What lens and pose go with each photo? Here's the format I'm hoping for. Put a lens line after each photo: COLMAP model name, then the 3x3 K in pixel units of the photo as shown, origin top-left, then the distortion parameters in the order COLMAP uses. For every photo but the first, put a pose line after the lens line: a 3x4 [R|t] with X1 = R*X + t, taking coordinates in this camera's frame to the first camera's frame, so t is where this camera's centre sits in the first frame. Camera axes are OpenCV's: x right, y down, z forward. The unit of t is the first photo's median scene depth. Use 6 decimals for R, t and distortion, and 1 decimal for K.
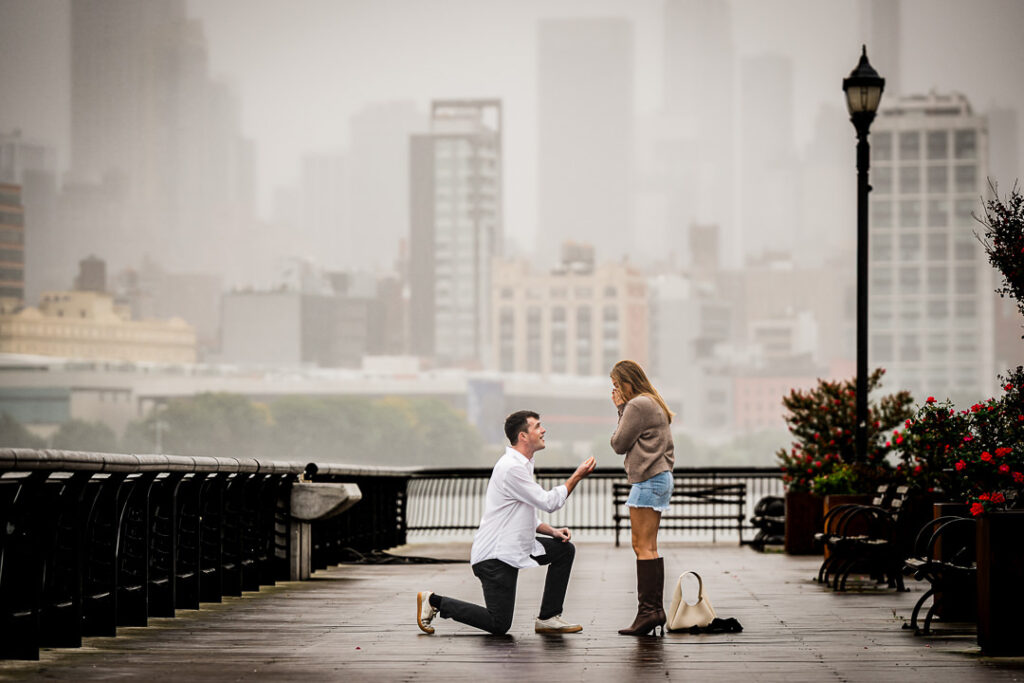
lens RADIAL K [[5798.3, 0, 512.0], [0, 5798.3, 341.5], [0, 0, 1]] dist [0.022655, -8.169994]
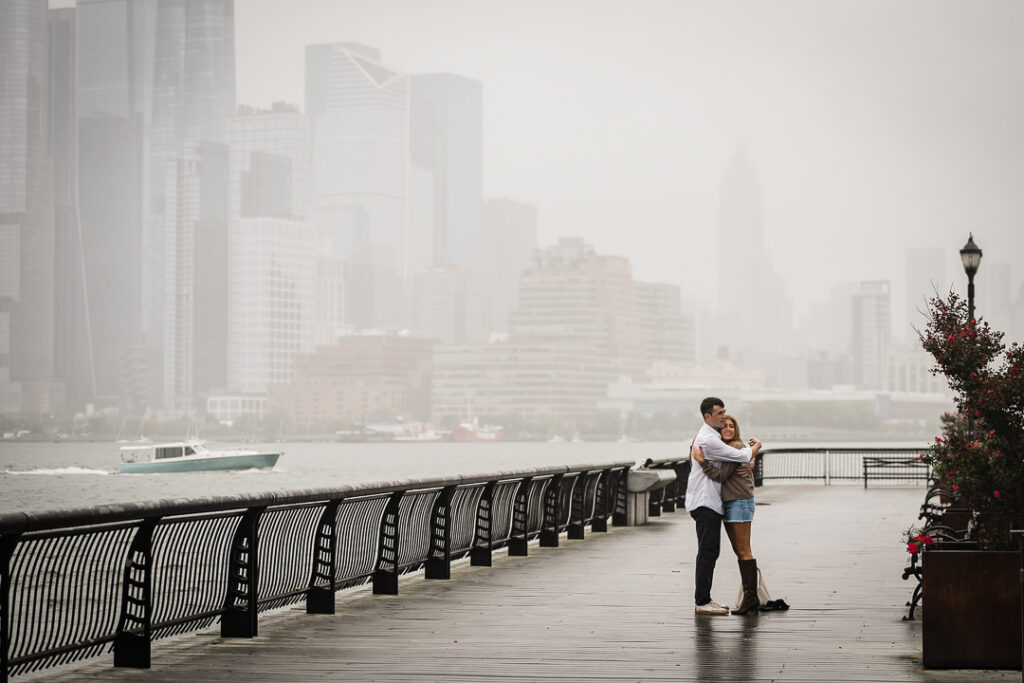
lens RADIAL K [[2319.1, 0, 620.3], [0, 2319.1, 308.5], [0, 0, 1]] dist [0.030840, 0.115712]
pose [[0.993075, -0.004703, -0.117388, 0.036006], [0.001127, 0.999534, -0.030514, -0.003222], [0.117477, 0.030171, 0.992617, 0.237062]]
